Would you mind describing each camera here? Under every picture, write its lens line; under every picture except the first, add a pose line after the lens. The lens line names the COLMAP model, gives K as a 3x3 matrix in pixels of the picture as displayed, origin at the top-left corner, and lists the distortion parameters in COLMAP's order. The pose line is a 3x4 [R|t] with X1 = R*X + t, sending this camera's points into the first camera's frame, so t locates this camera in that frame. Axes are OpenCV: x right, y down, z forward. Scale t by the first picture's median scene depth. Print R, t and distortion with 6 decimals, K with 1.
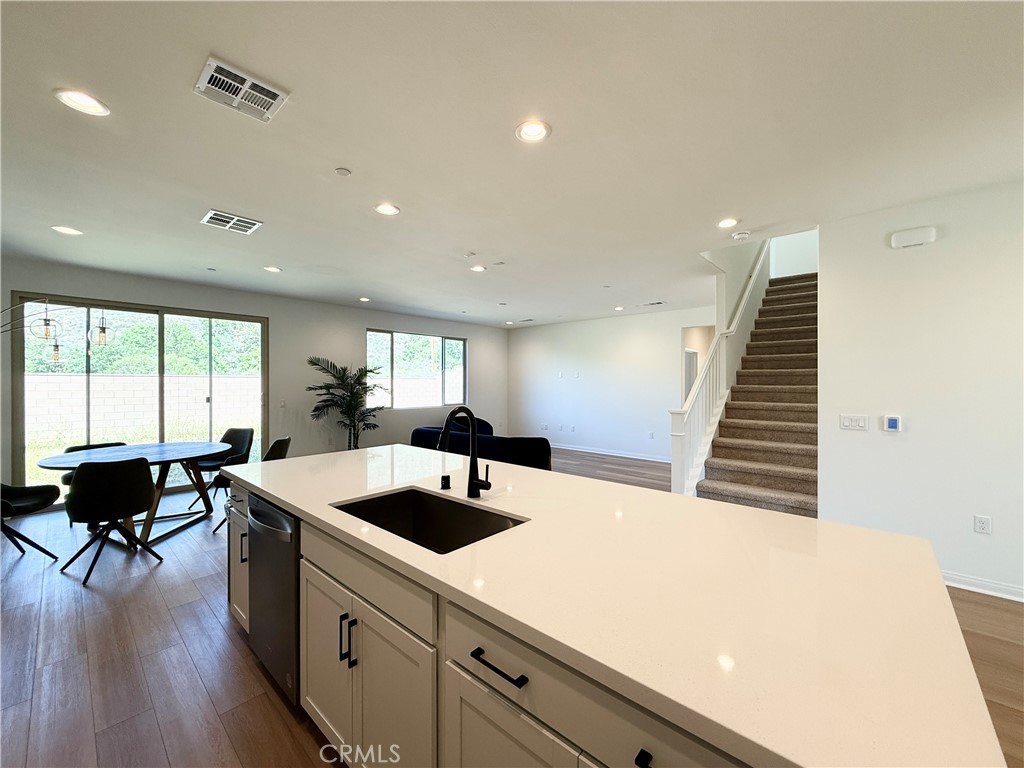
lens RADIAL K [[409.2, 0, 510.8], [0, 409.2, 385.9], [0, 0, 1]] dist [-0.003560, 0.000223]
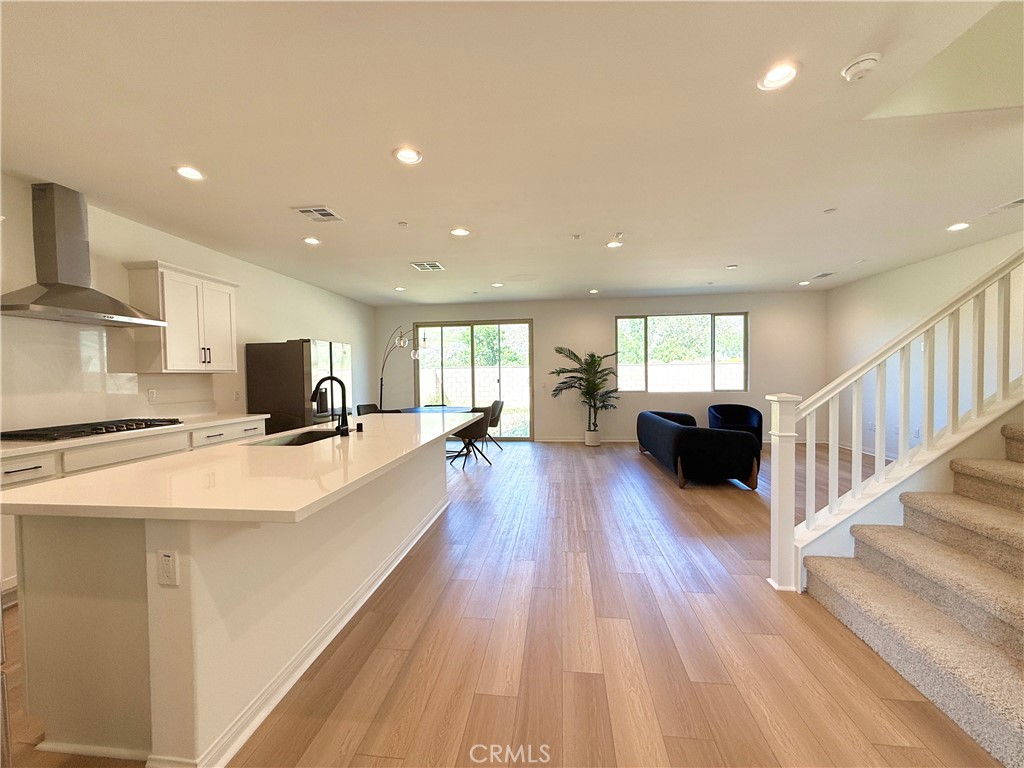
lens RADIAL K [[409.2, 0, 512.3], [0, 409.2, 383.9], [0, 0, 1]] dist [-0.003560, 0.000223]
pose [[0.579127, 0.010323, -0.815172, 0.470184], [0.009563, 0.999765, 0.019455, 0.016232], [0.815181, -0.019063, 0.578893, 0.199651]]
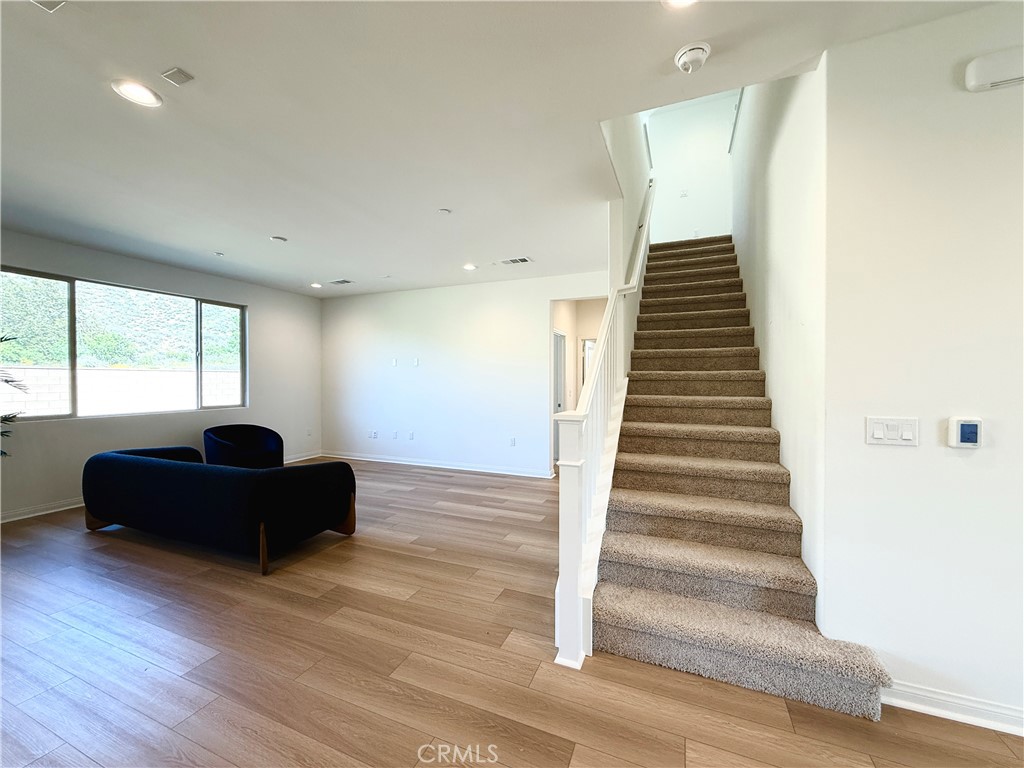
lens RADIAL K [[409.2, 0, 511.6], [0, 409.2, 385.0], [0, 0, 1]] dist [-0.003560, 0.000223]
pose [[0.943591, -0.005488, 0.331069, 0.122468], [0.003546, 0.999973, 0.006470, 0.014520], [-0.331095, -0.004931, 0.943585, 0.383382]]
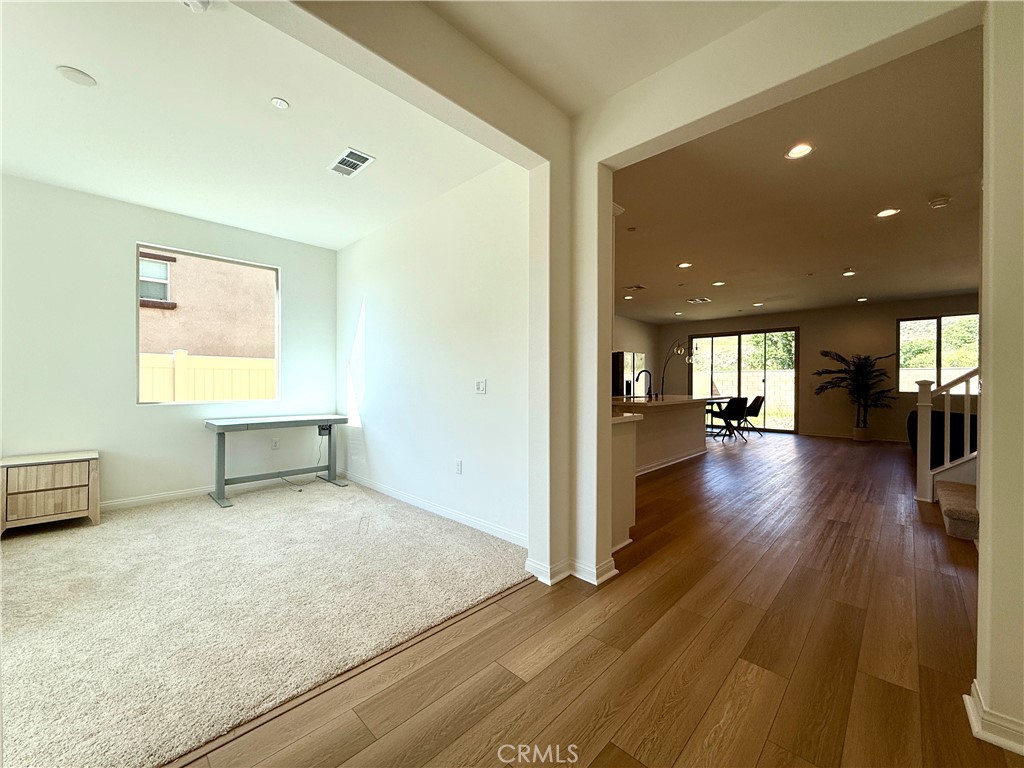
lens RADIAL K [[409.2, 0, 507.3], [0, 409.2, 384.2], [0, 0, 1]] dist [-0.003560, 0.000223]
pose [[-0.039575, 0.005324, -0.999202, 1.014585], [-0.007911, 0.999953, 0.005641, 0.046623], [0.999185, 0.008128, -0.039531, -0.007013]]
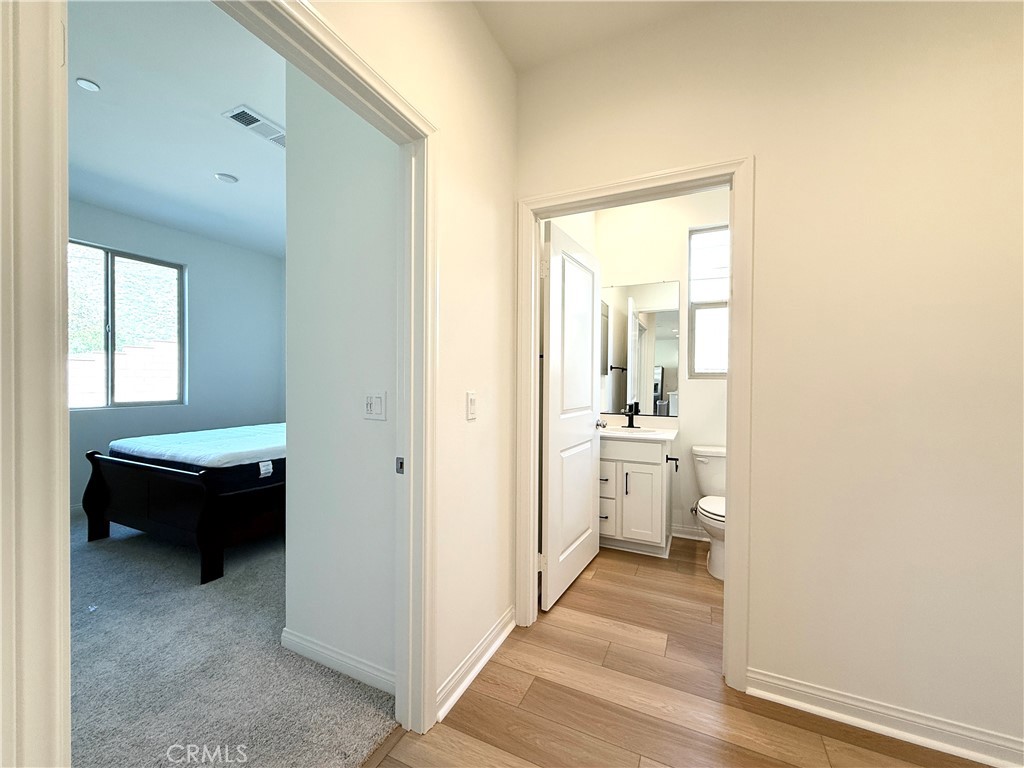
lens RADIAL K [[409.2, 0, 513.7], [0, 409.2, 383.5], [0, 0, 1]] dist [-0.003560, 0.000223]
pose [[0.952135, 0.003494, 0.305657, 0.178140], [-0.004623, 0.999985, 0.002969, 0.031465], [-0.305642, -0.004240, 0.952137, 0.685813]]
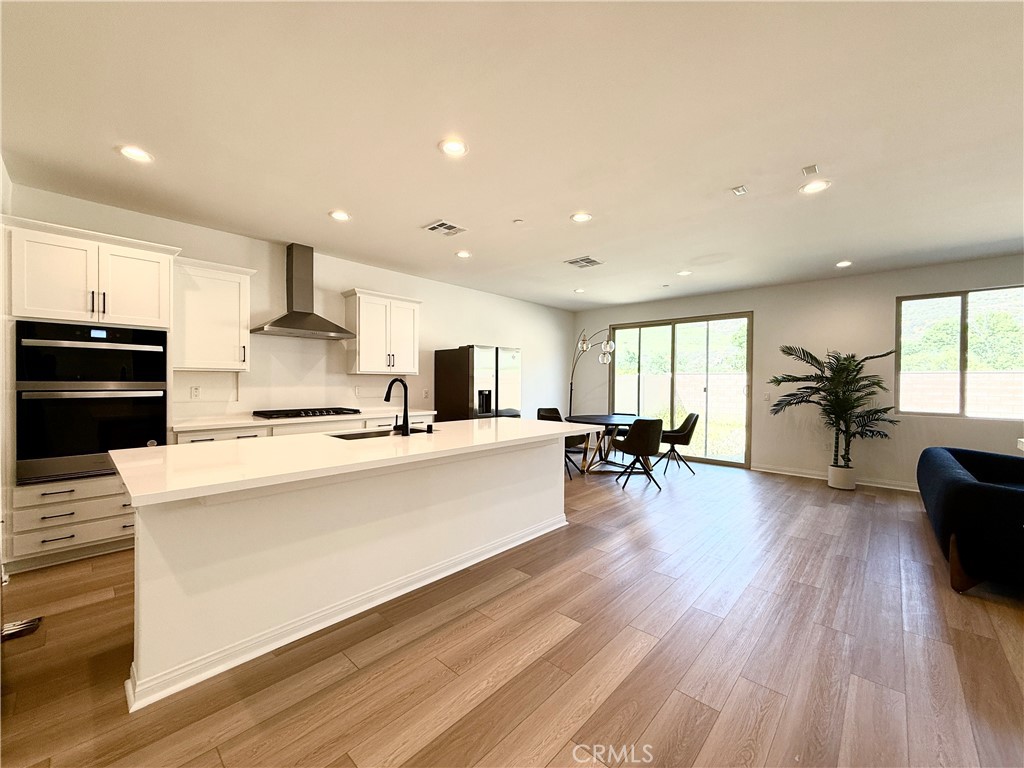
lens RADIAL K [[409.2, 0, 508.5], [0, 409.2, 384.0], [0, 0, 1]] dist [-0.003560, 0.000223]
pose [[-0.016238, 0.006855, -0.999845, 0.462151], [-0.014391, 0.999871, 0.007089, 0.016537], [0.999765, 0.014504, -0.016137, 0.444825]]
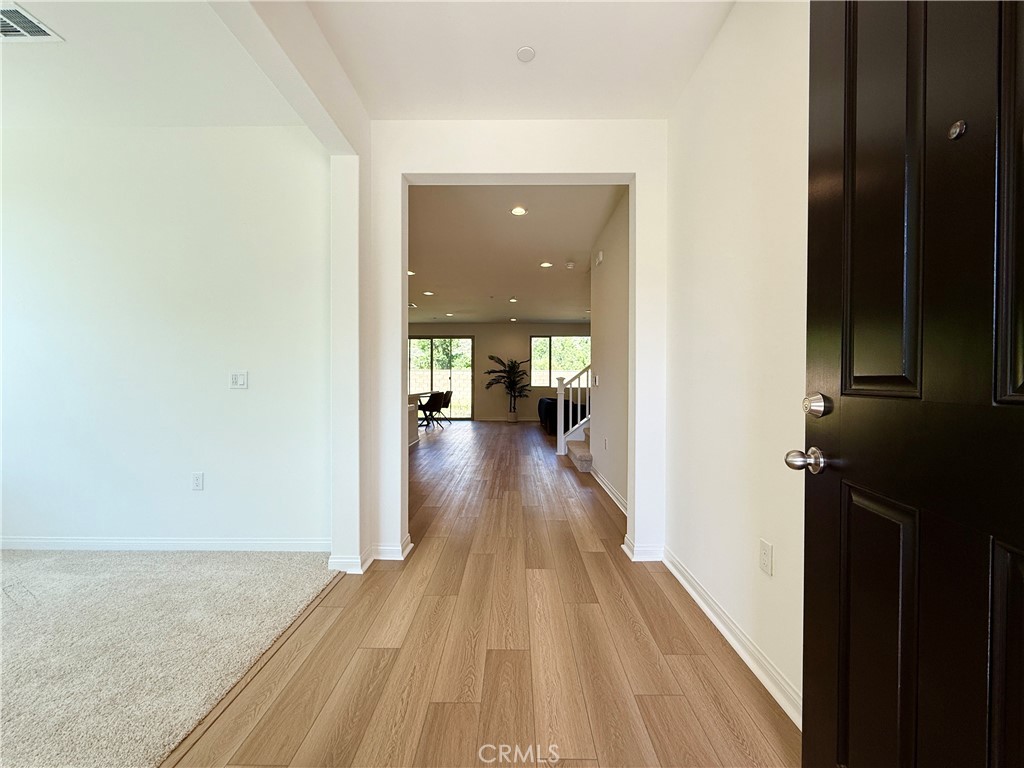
lens RADIAL K [[409.2, 0, 513.4], [0, 409.2, 384.4], [0, 0, 1]] dist [-0.003560, 0.000223]
pose [[0.665764, 0.008719, -0.746111, 1.017715], [-0.008084, 0.999957, 0.004472, 0.053226], [0.746118, 0.003054, 0.665806, -0.138350]]
